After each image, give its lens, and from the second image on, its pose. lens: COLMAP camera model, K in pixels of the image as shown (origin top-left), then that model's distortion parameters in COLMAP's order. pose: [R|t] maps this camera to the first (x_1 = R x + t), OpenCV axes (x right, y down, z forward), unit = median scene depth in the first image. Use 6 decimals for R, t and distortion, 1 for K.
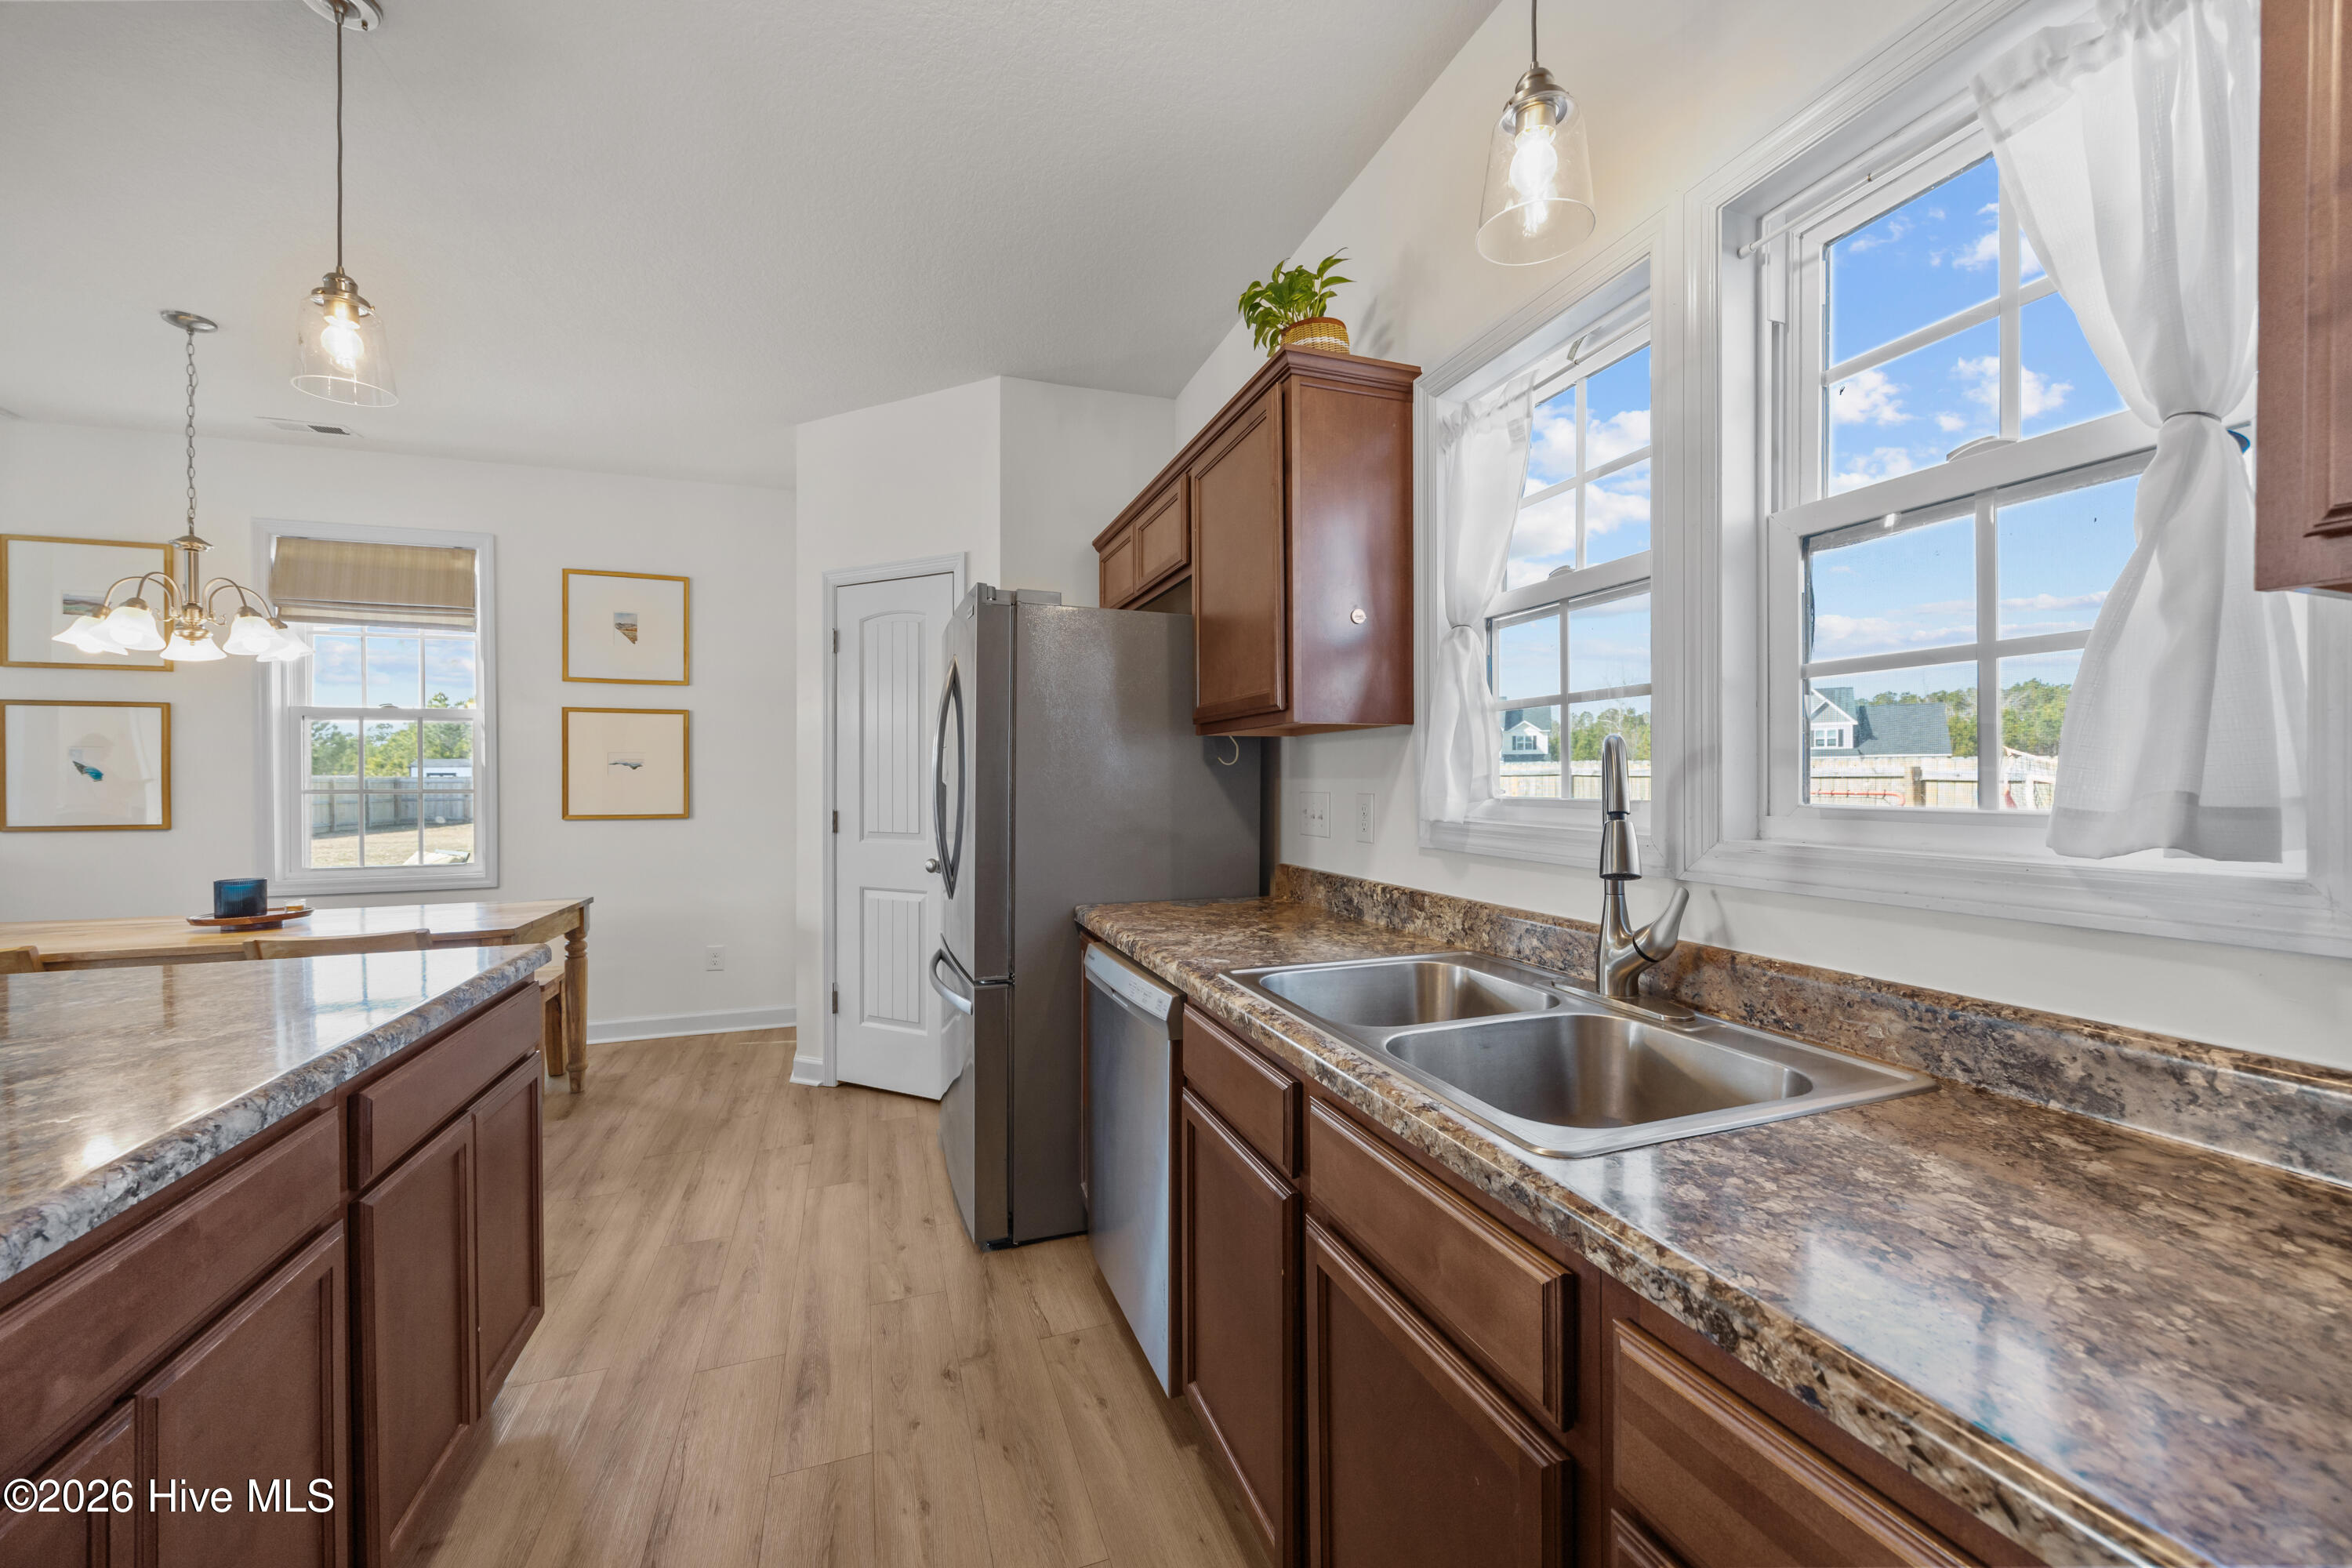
lens RADIAL K [[891.9, 0, 1176.0], [0, 891.9, 784.0], [0, 0, 1]] dist [-0.000430, -0.000249]
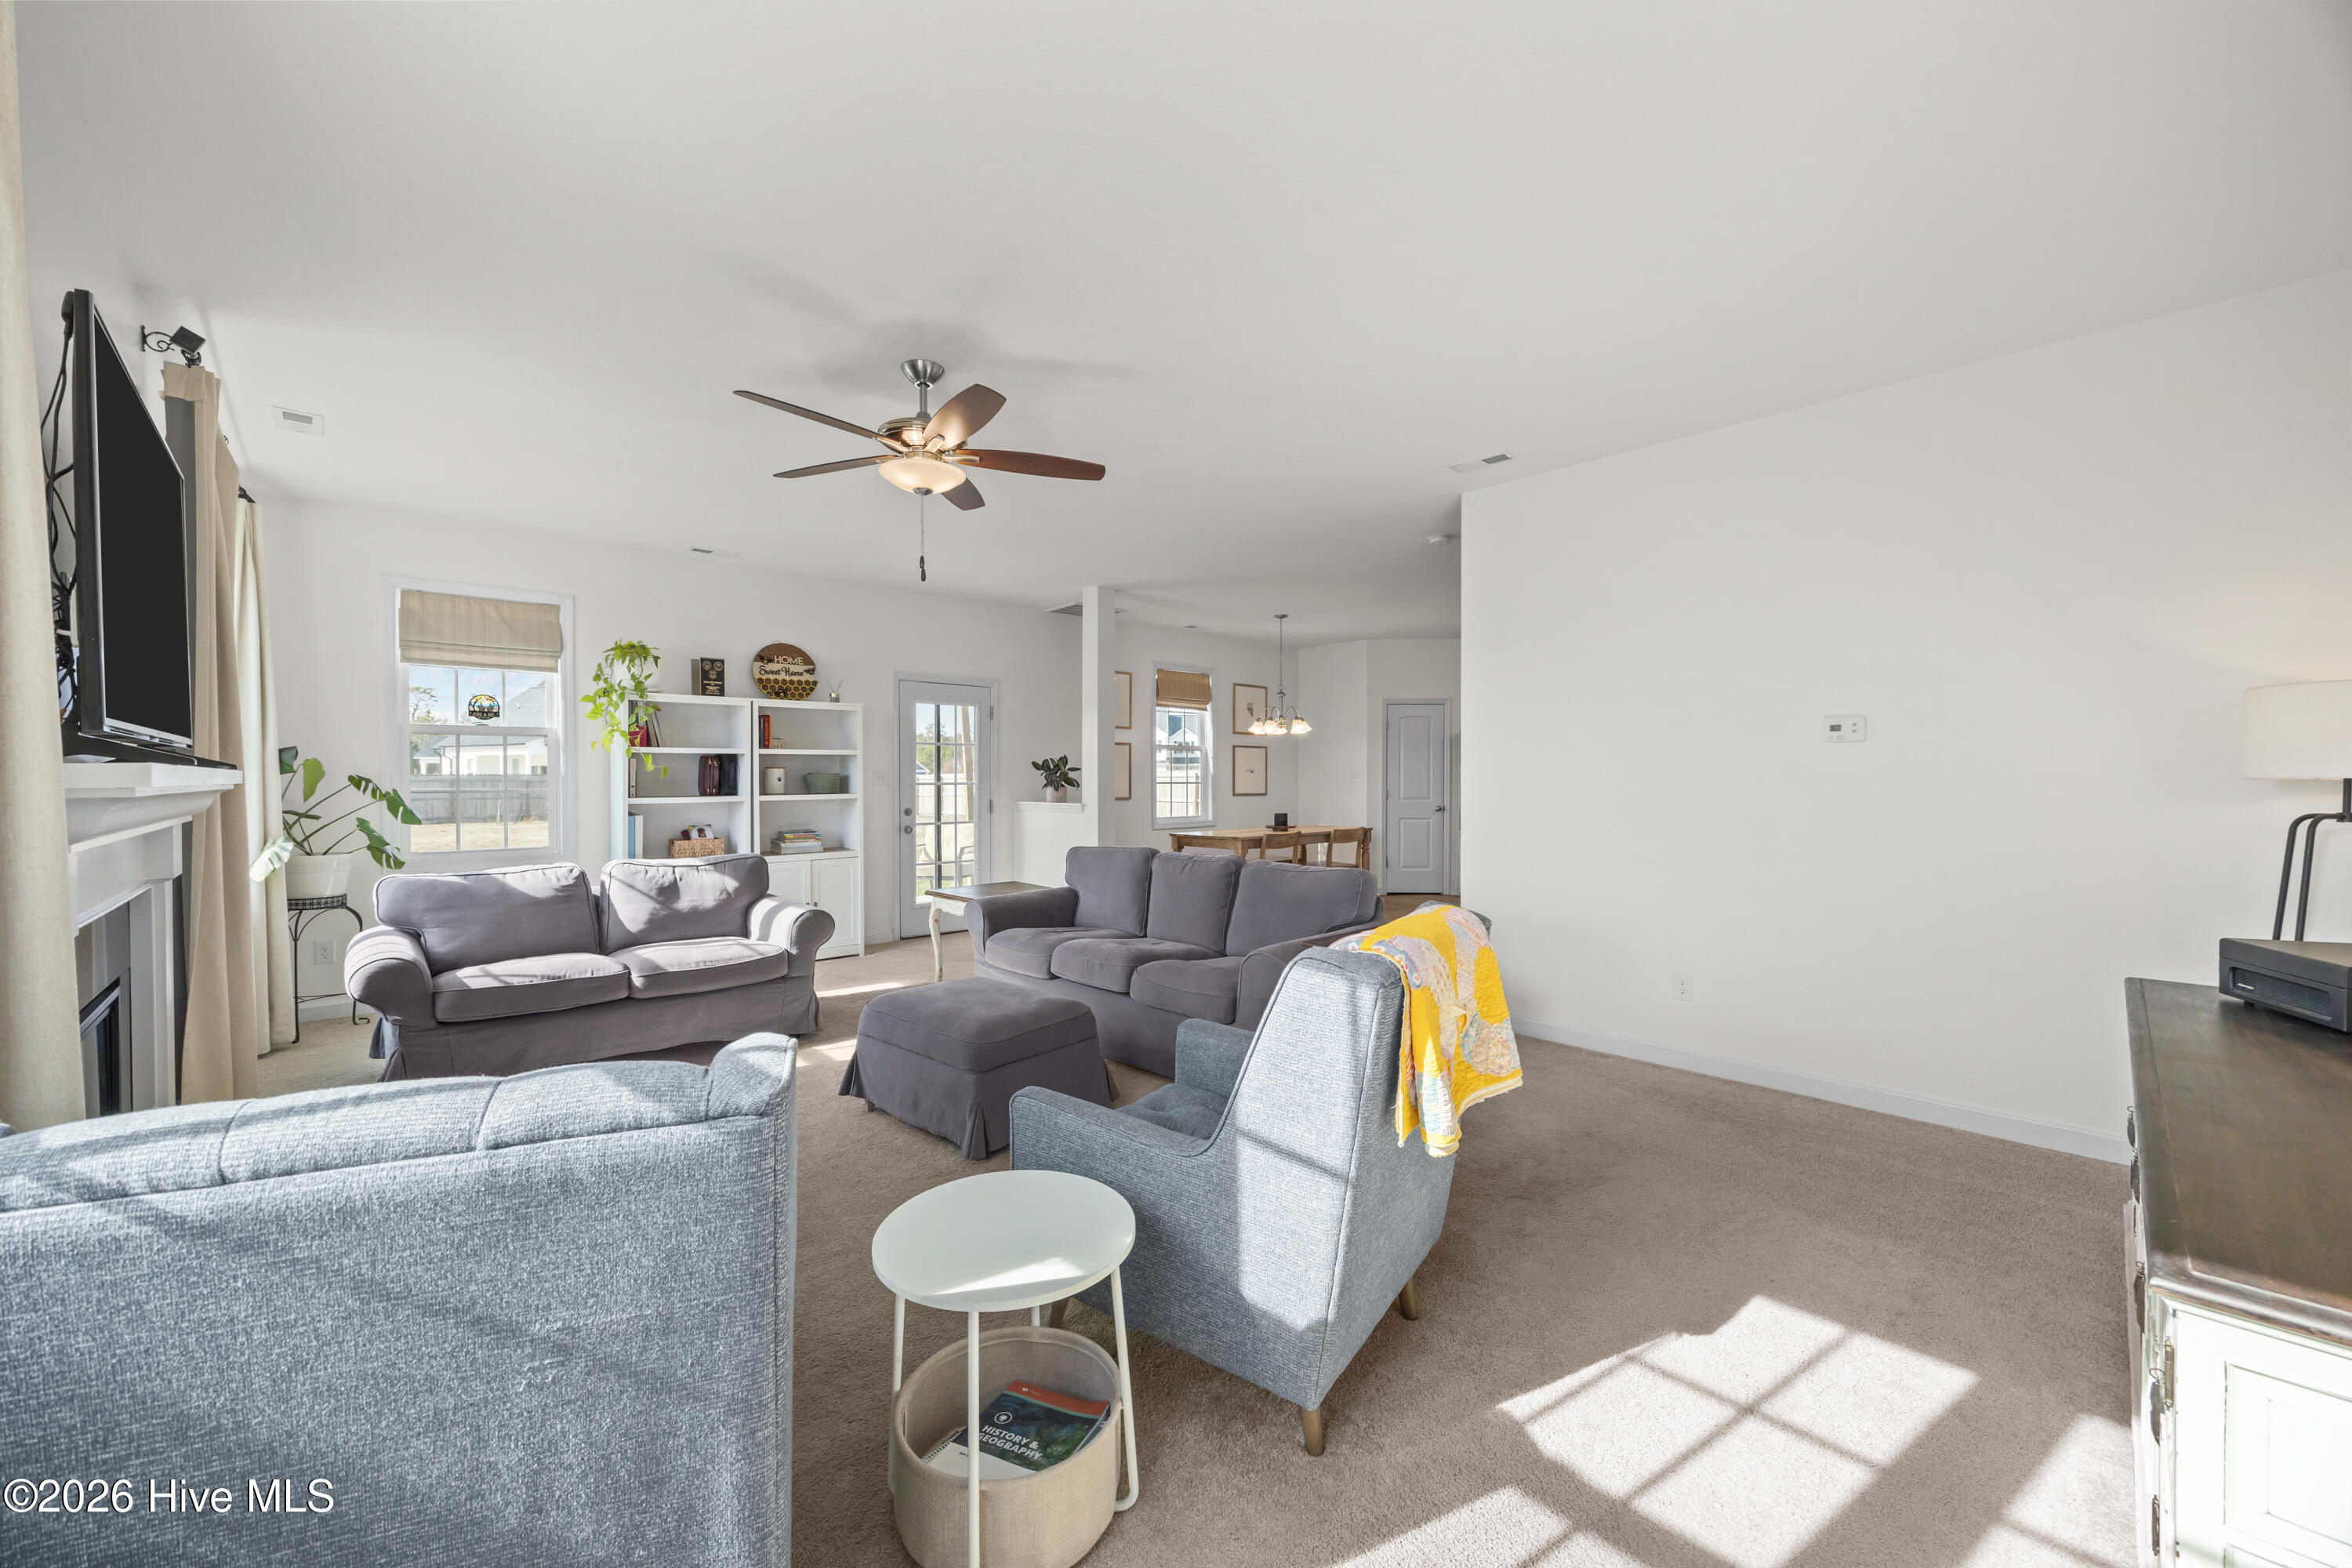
lens RADIAL K [[894.8, 0, 1182.9], [0, 894.8, 777.6], [0, 0, 1]] dist [-0.002250, -0.000160]
pose [[0.914676, 0.002282, 0.404182, -3.561066], [0.000402, 0.999978, -0.006556, 0.019684], [-0.404188, 0.006159, 0.914655, -2.071643]]
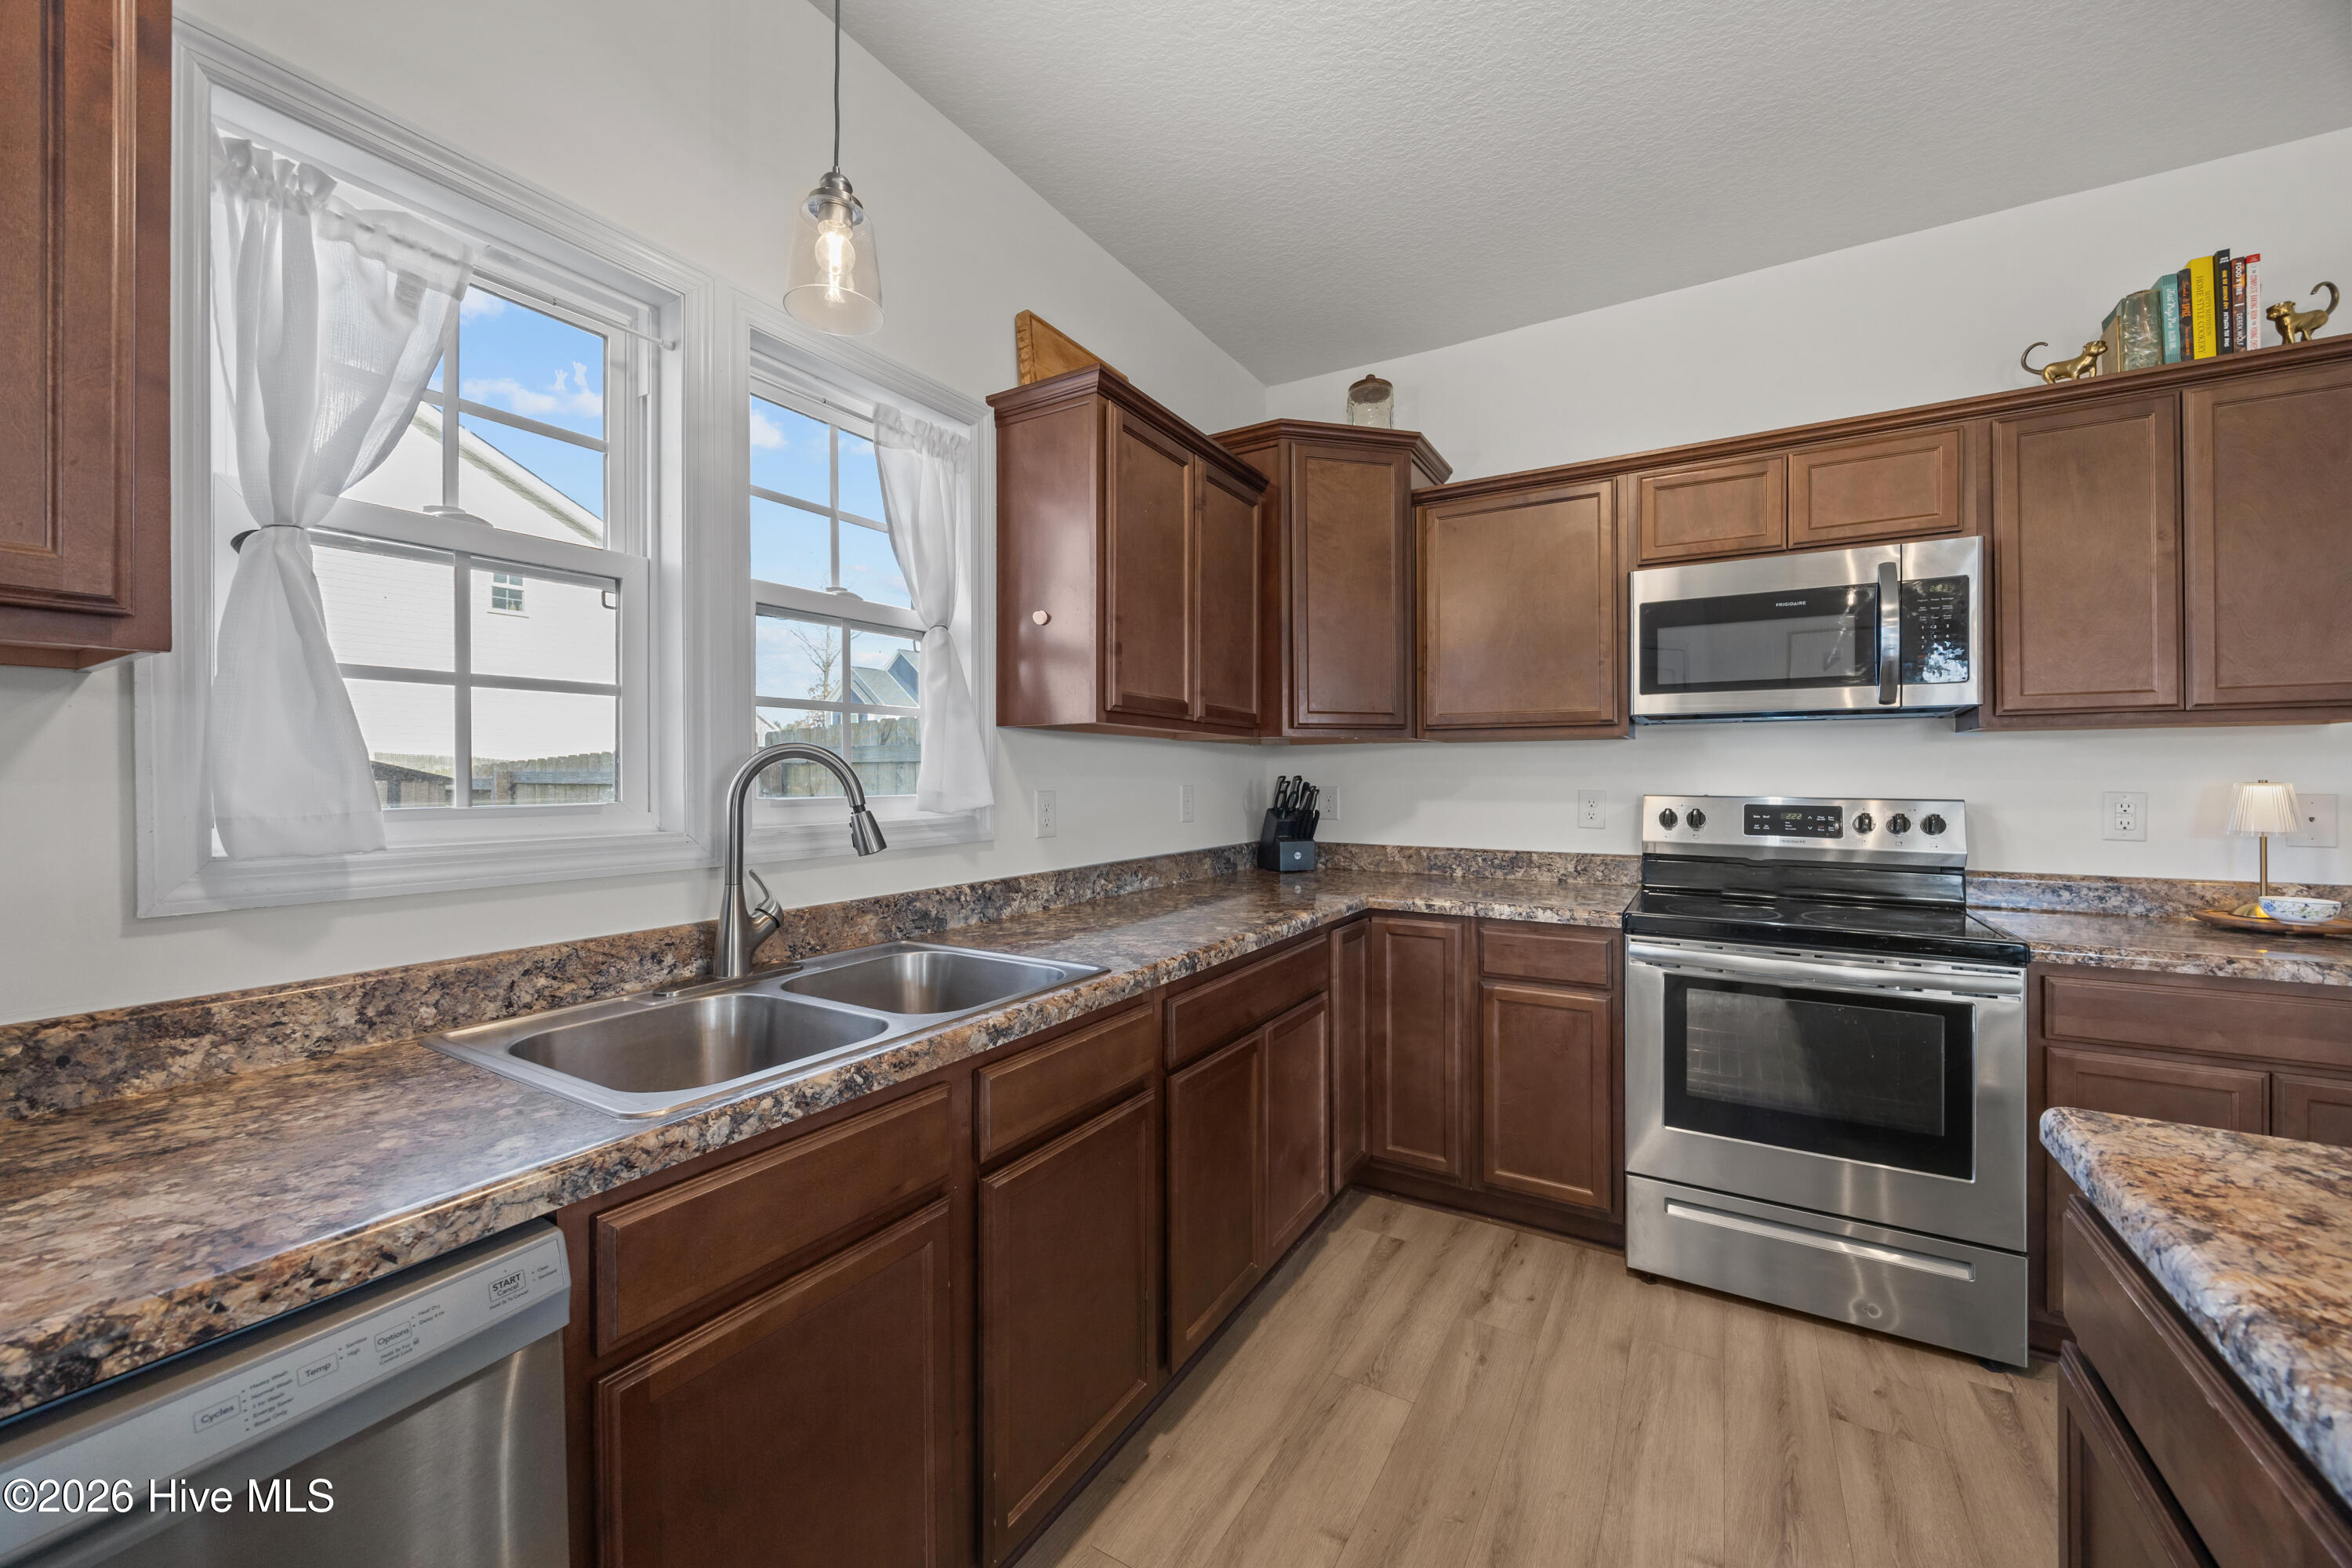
lens RADIAL K [[894.8, 0, 1182.9], [0, 894.8, 777.6], [0, 0, 1]] dist [-0.002250, -0.000160]
pose [[-0.633534, 0.003493, 0.773707, -0.472337], [0.010470, 0.999937, 0.004058, -0.004781], [-0.773644, 0.010672, -0.633530, 0.835323]]
